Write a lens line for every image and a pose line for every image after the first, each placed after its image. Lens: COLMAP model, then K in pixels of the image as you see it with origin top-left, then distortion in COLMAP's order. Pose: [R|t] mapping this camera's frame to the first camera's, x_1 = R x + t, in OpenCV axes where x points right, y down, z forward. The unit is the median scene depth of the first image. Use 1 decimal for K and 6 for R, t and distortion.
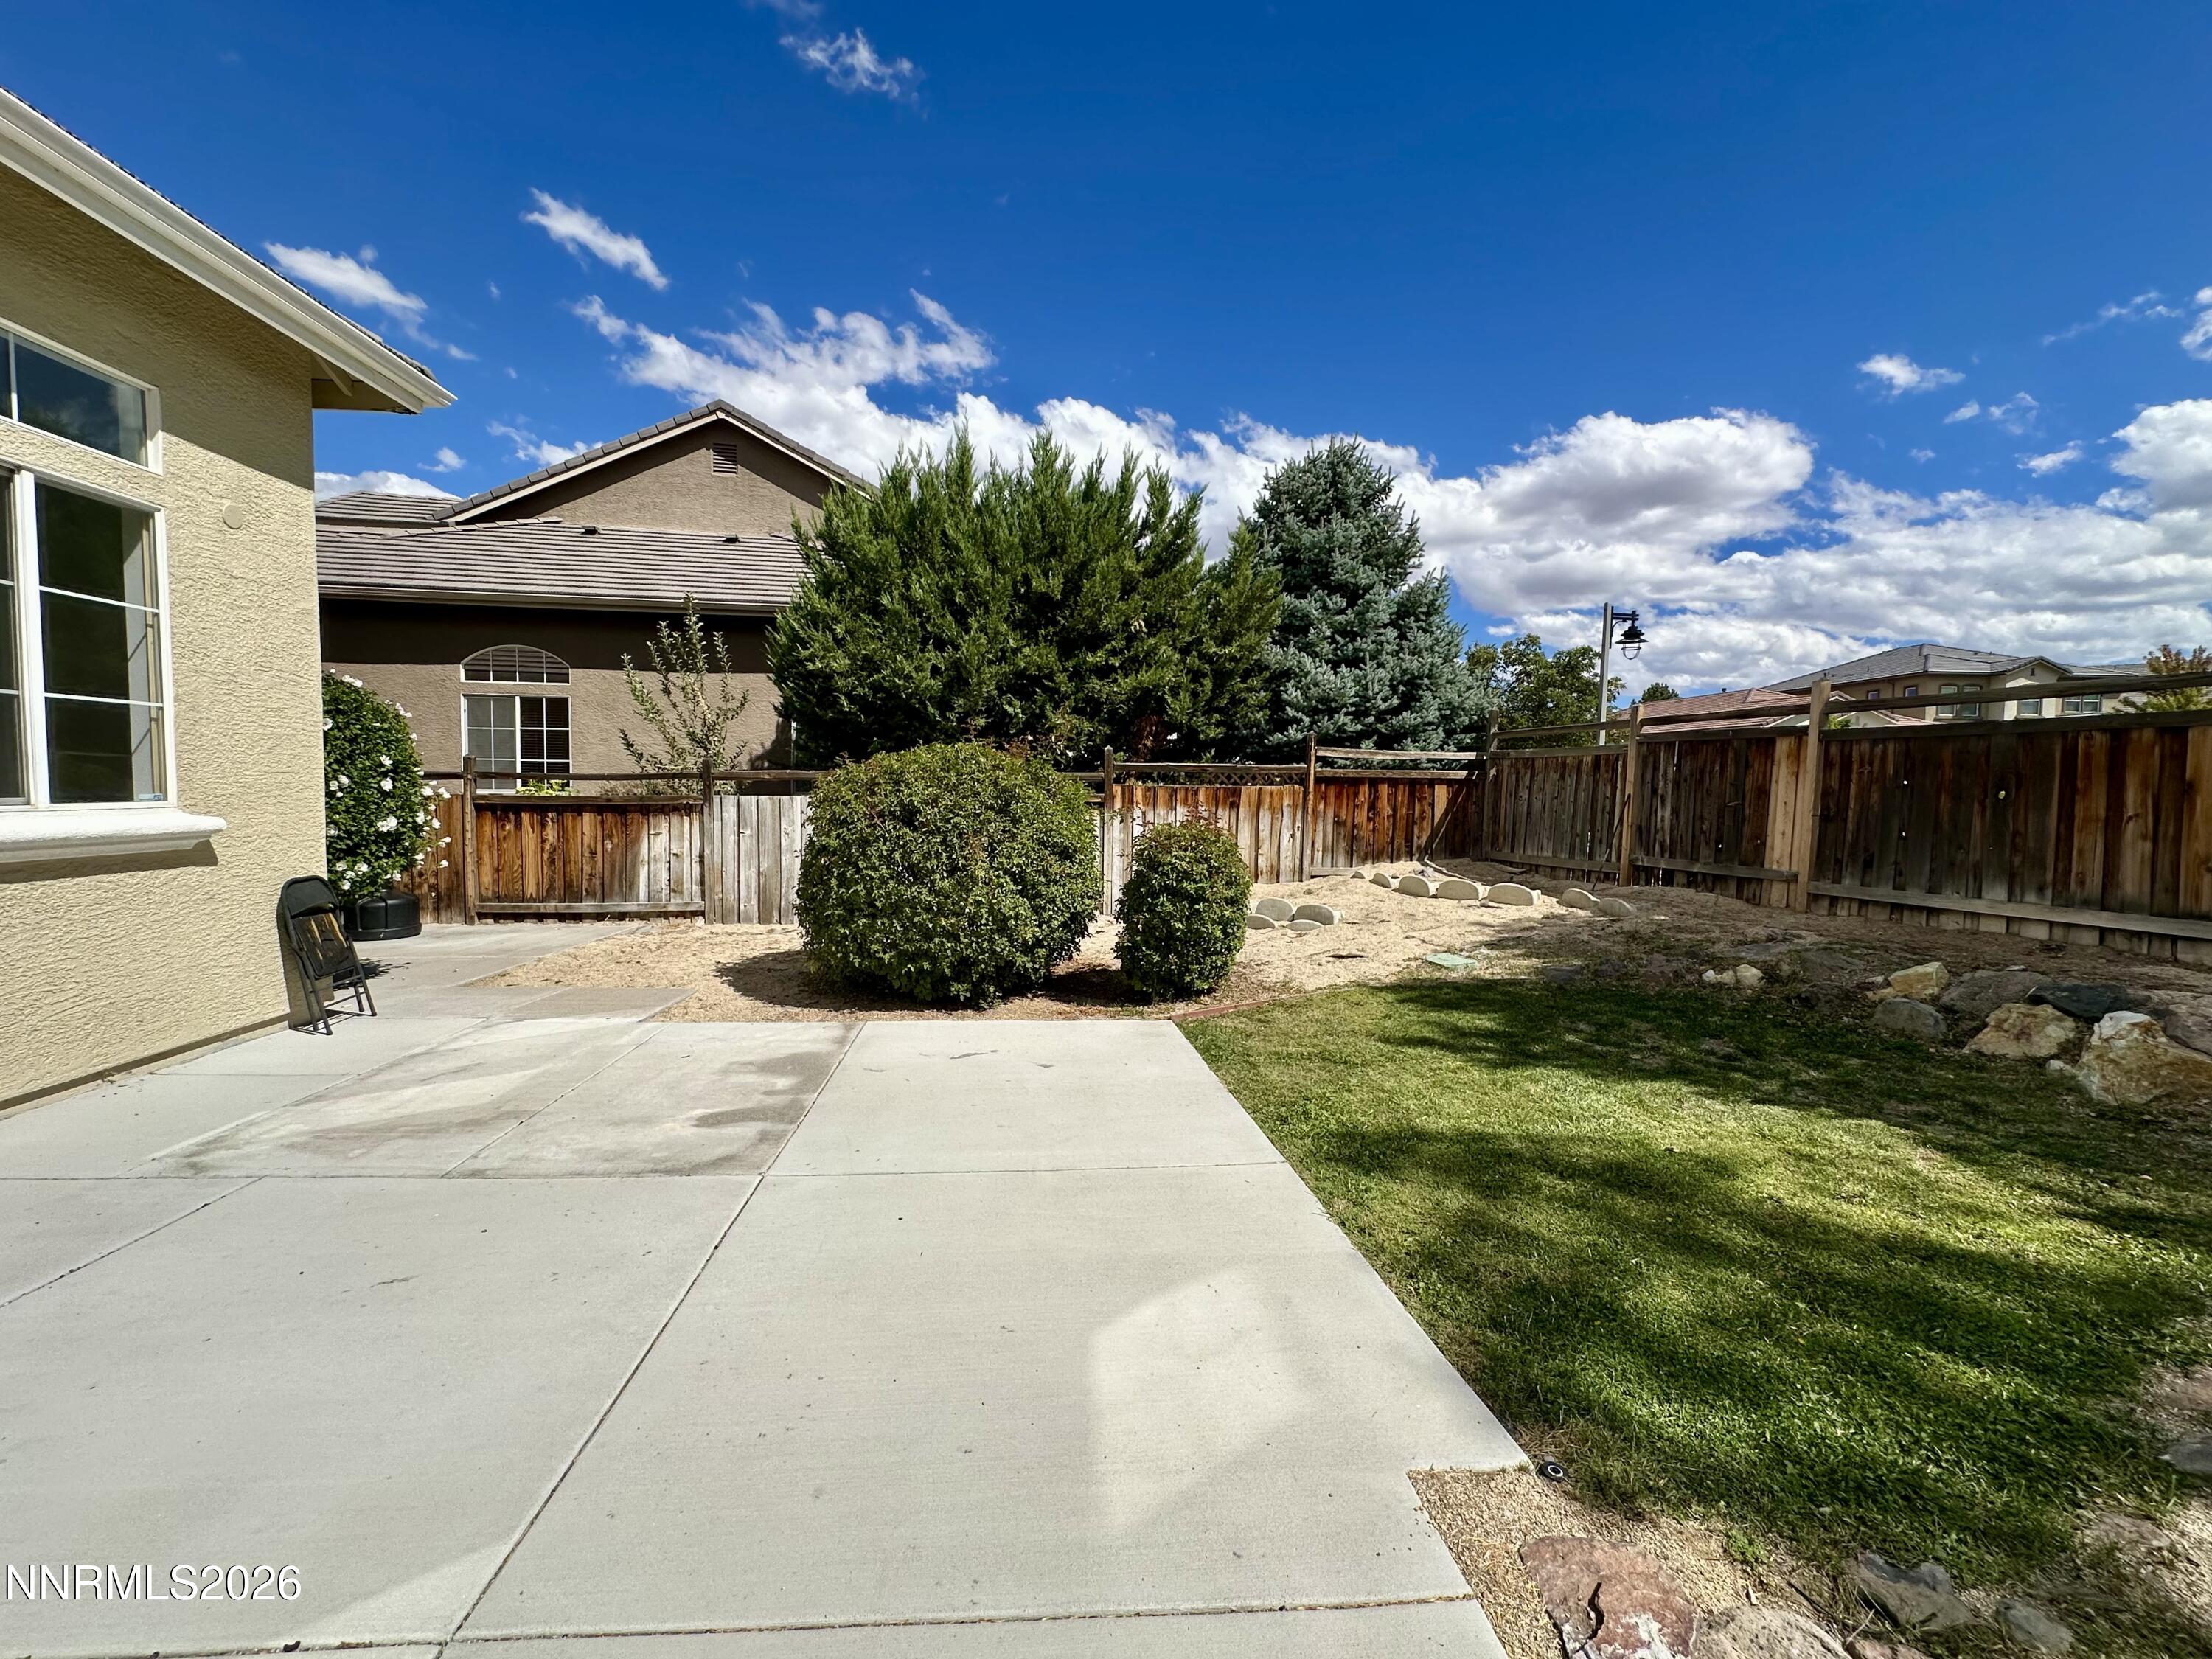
lens RADIAL K [[881.5, 0, 1106.0], [0, 881.5, 829.5], [0, 0, 1]] dist [0.000032, 0.000085]
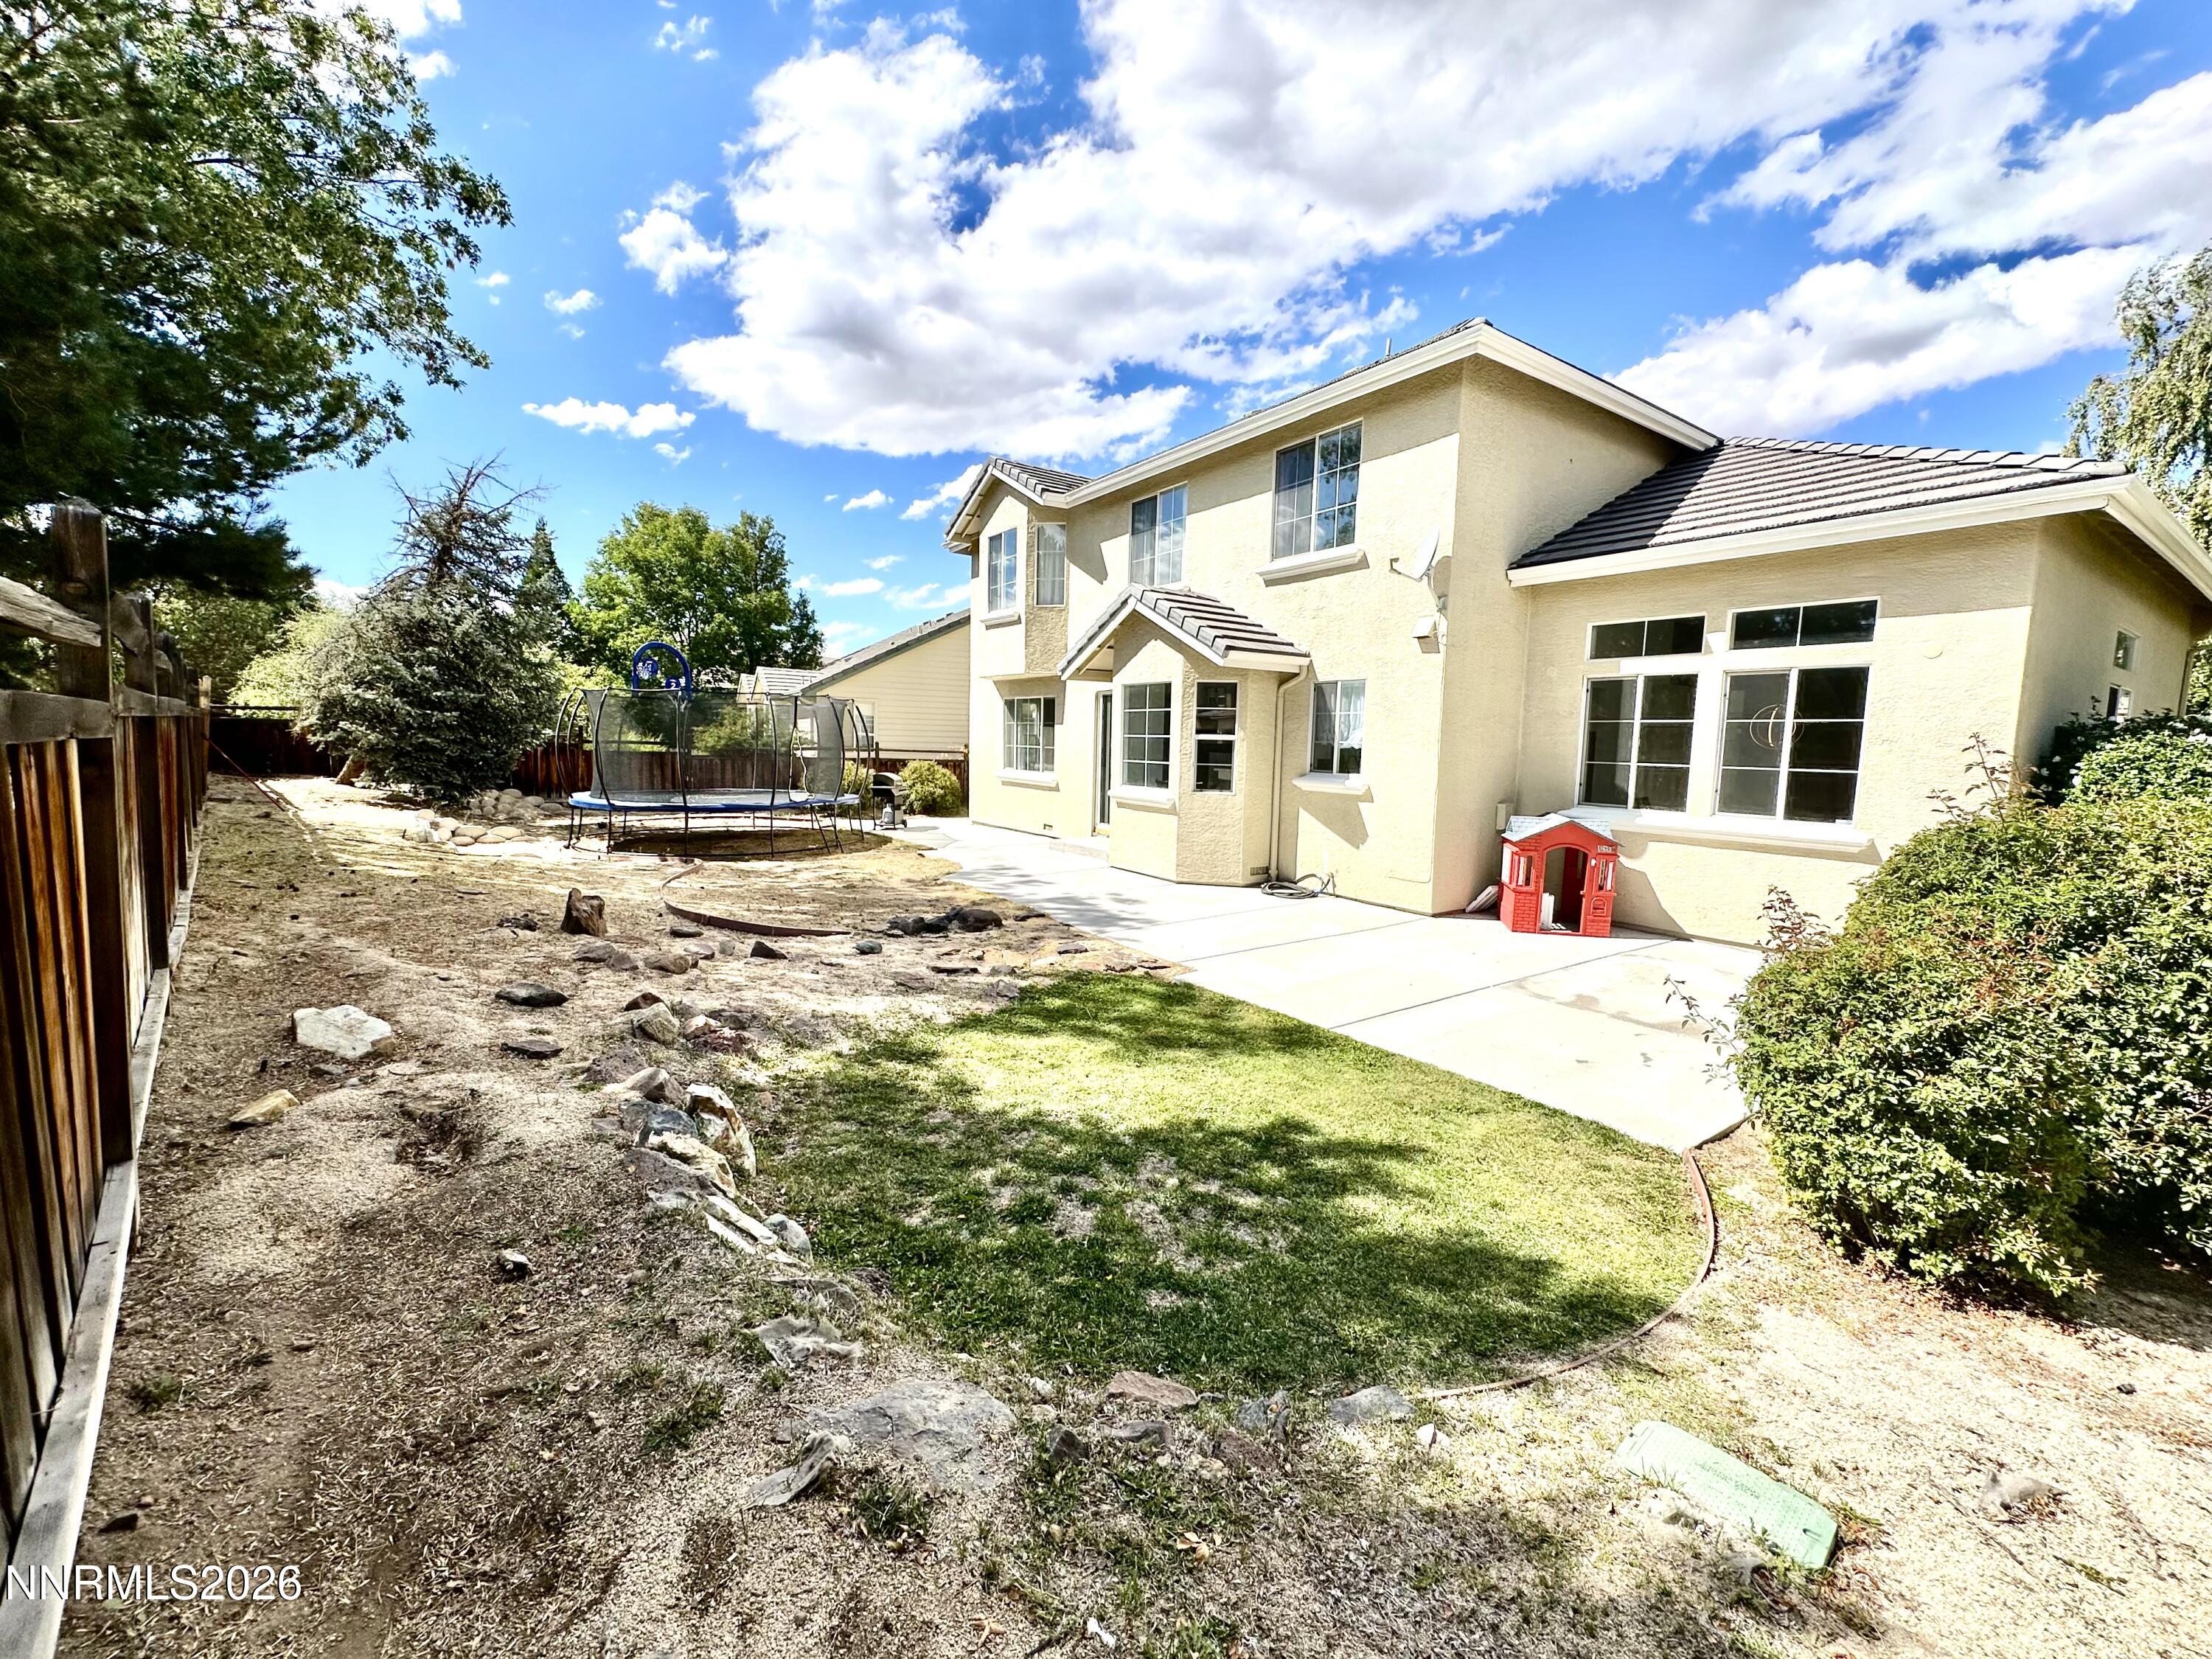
lens RADIAL K [[881.5, 0, 1106.0], [0, 881.5, 829.5], [0, 0, 1]] dist [0.000032, 0.000085]
pose [[-0.862418, 0.025931, -0.505533, 1.558771], [-0.050615, 0.989264, 0.137091, -0.249635], [0.503661, 0.143817, -0.851847, 2.373150]]
